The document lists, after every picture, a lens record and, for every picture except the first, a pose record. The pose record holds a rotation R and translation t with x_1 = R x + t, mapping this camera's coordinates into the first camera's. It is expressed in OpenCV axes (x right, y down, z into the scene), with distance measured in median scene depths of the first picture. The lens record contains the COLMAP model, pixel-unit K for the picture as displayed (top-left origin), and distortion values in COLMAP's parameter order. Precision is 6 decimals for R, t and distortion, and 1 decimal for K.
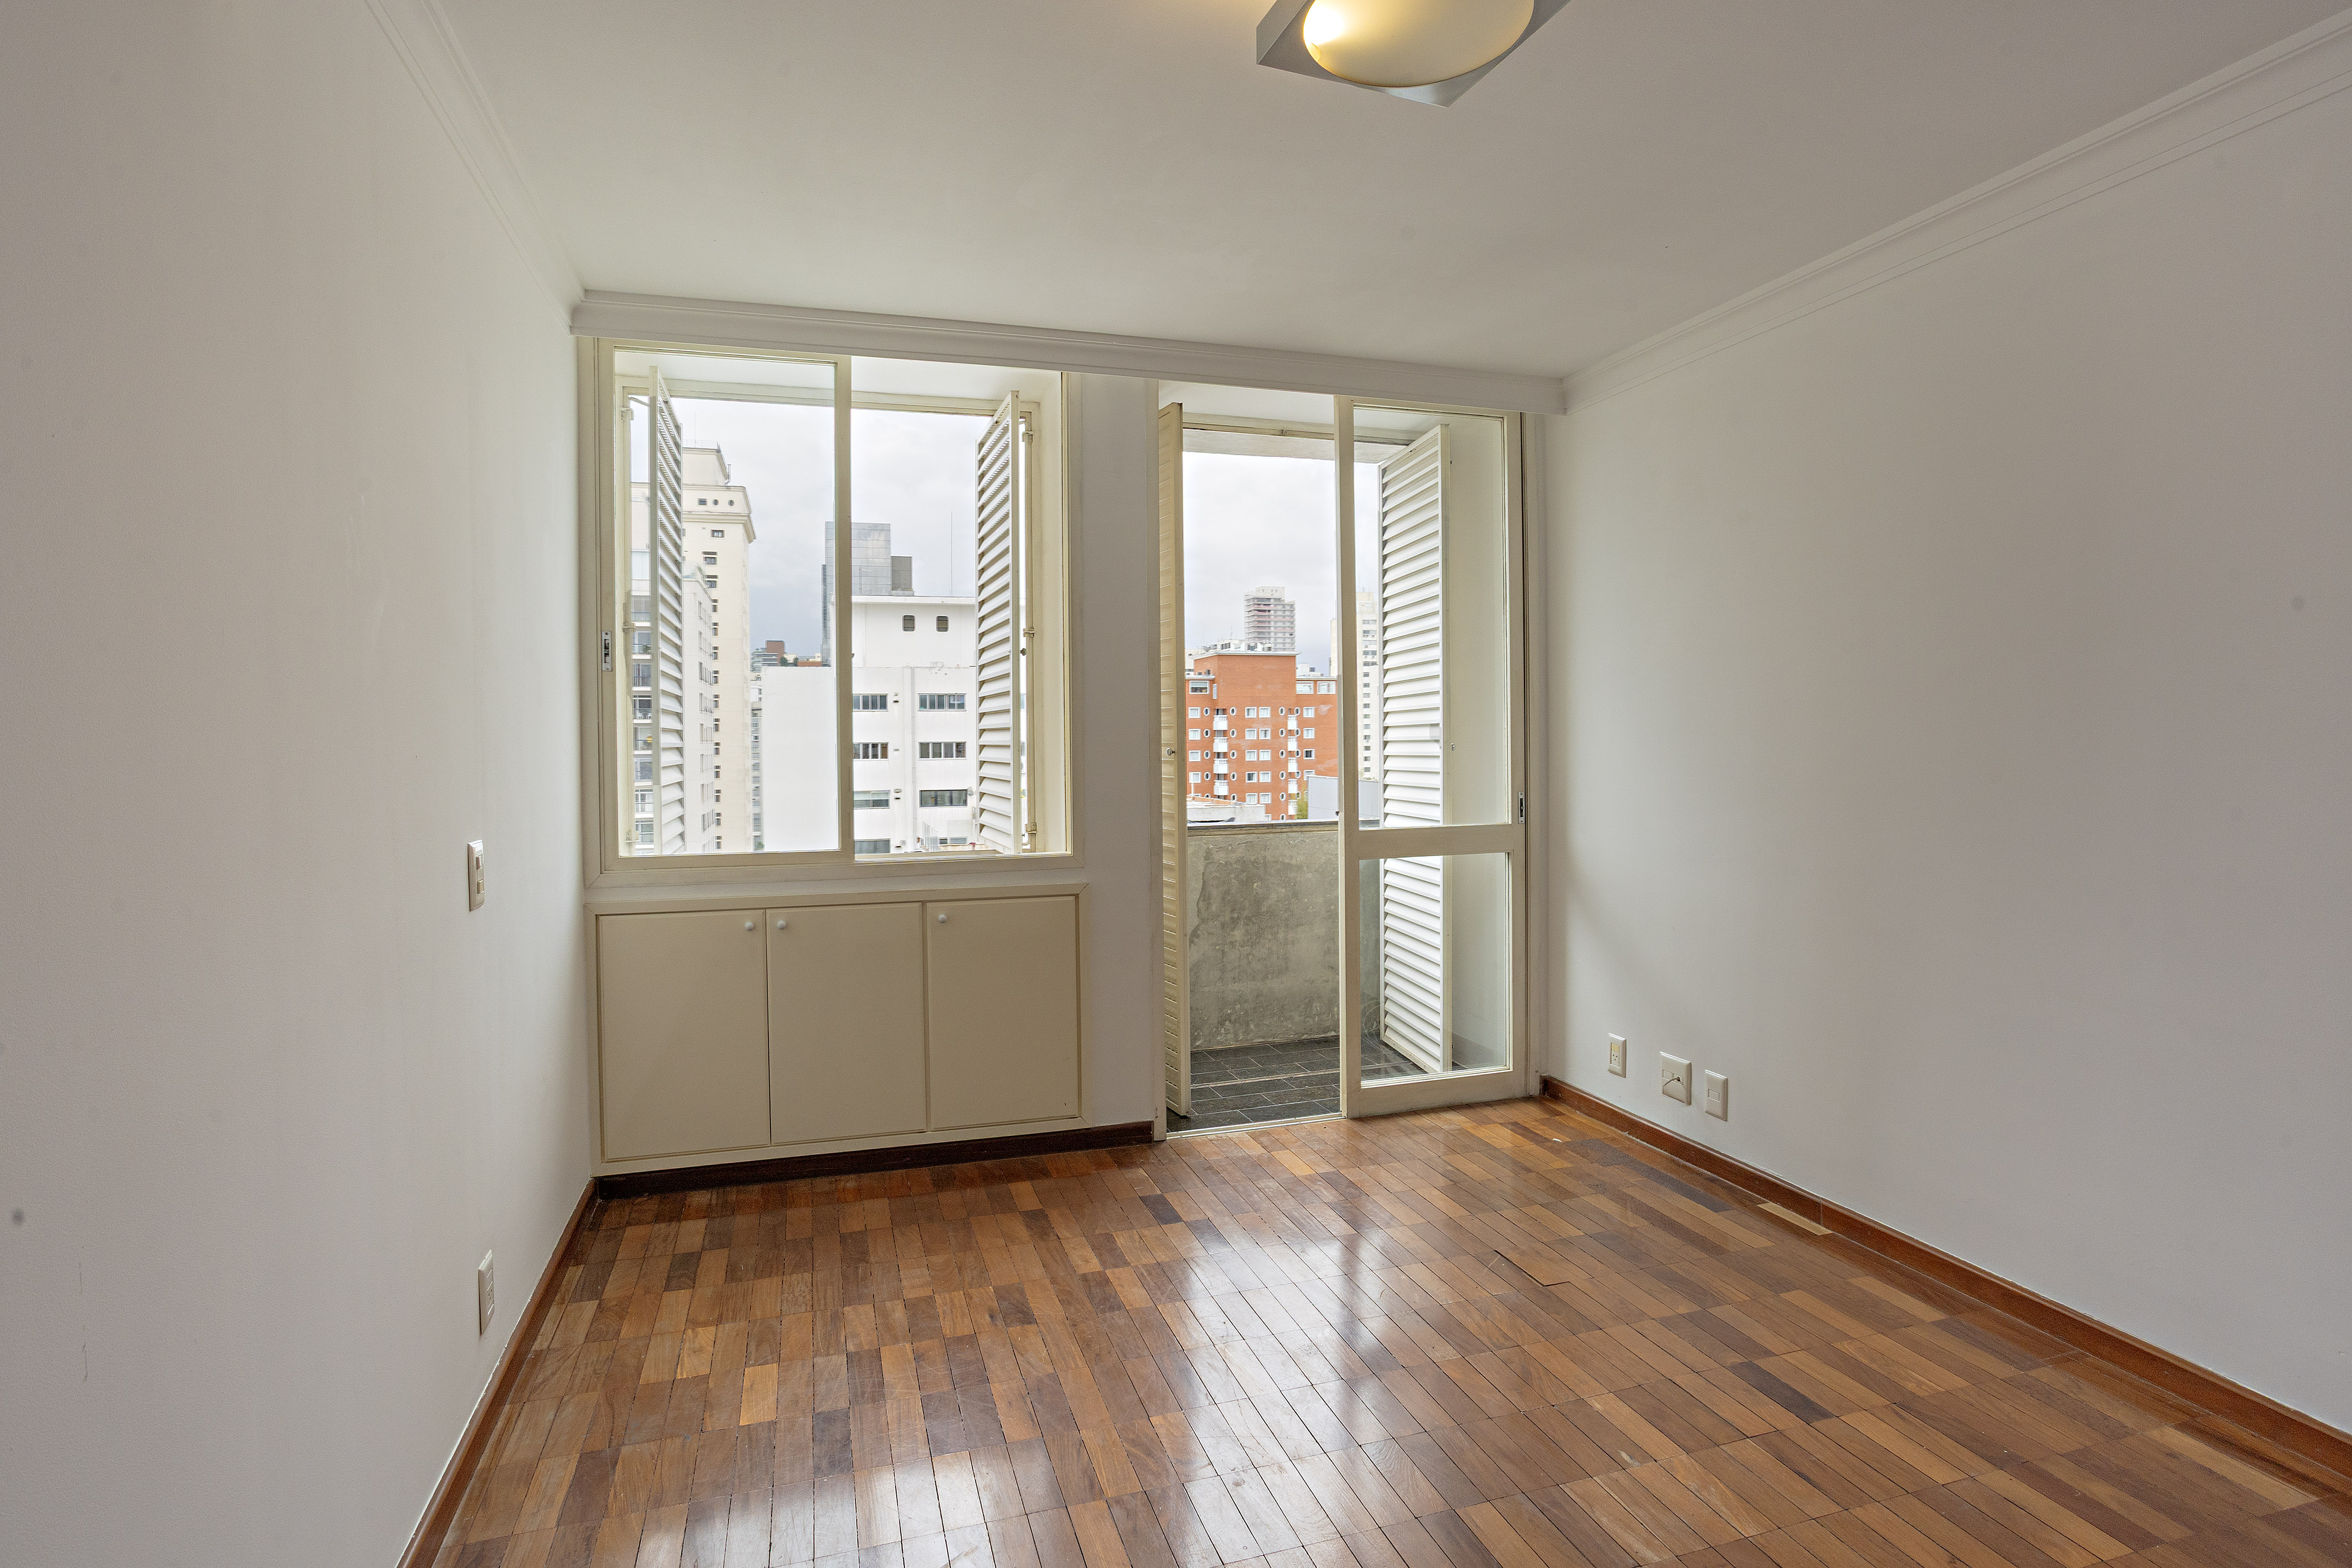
lens RADIAL K [[1167.0, 0, 1167.8], [0, 1167.0, 749.0], [0, 0, 1]] dist [-0.071859, 0.034054]
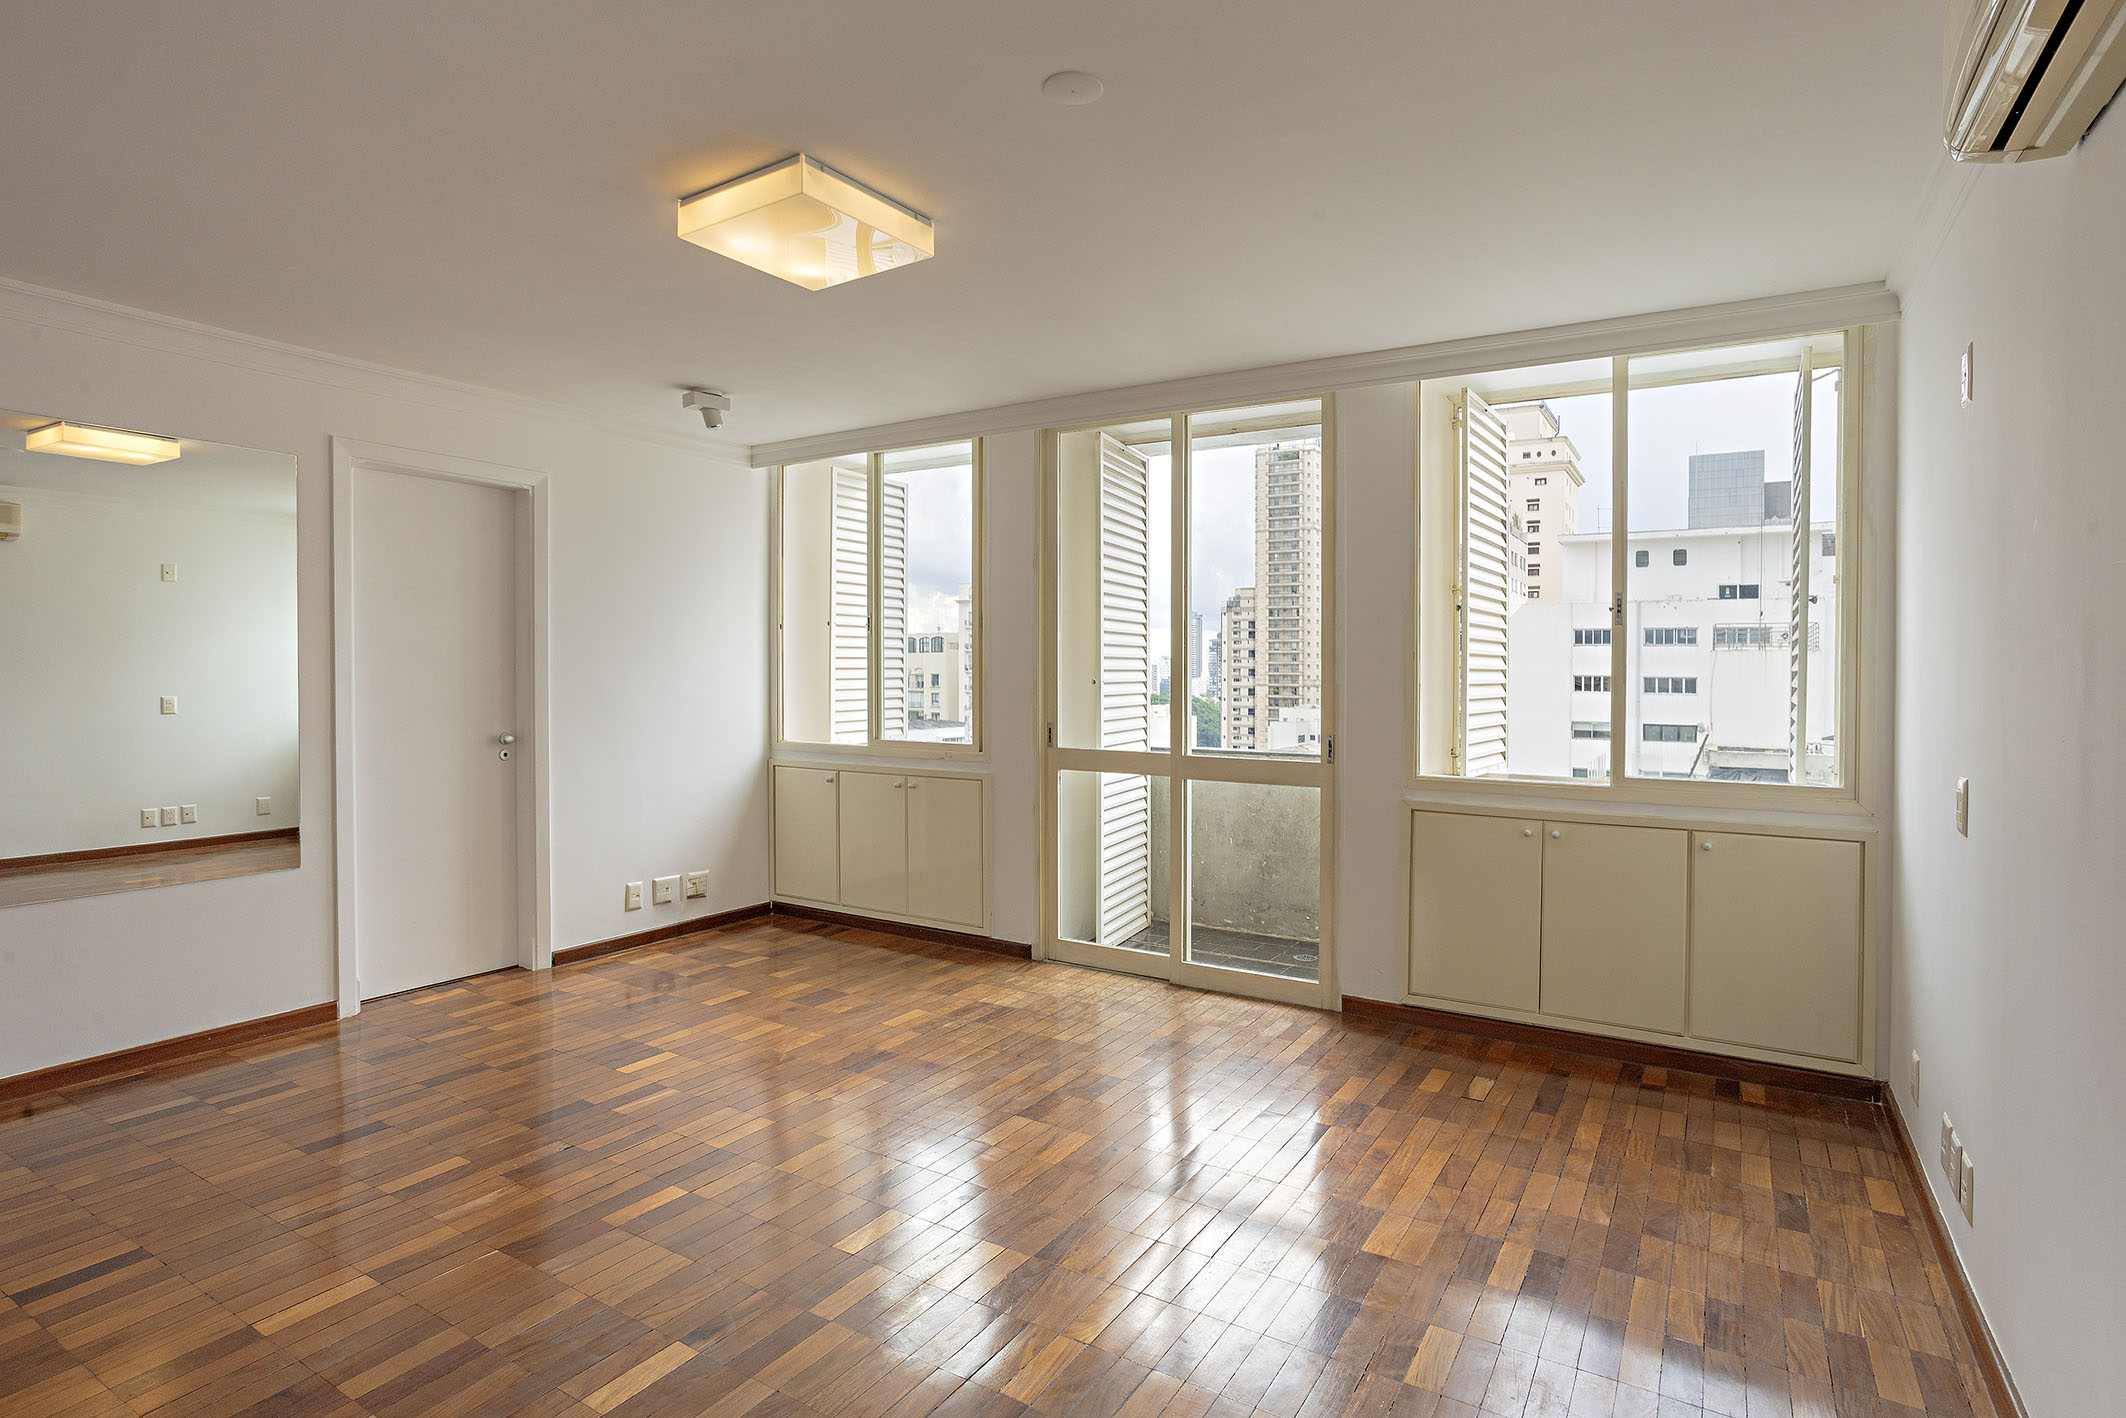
lens RADIAL K [[1054.9, 0, 1055.6], [0, 1054.9, 677.4], [0, 0, 1]] dist [-0.071859, 0.034054]
pose [[0.661294, 0.015150, -0.749974, 0.121332], [-0.016319, 0.999850, 0.005808, -0.002178], [0.749949, 0.008398, 0.661442, 0.020430]]
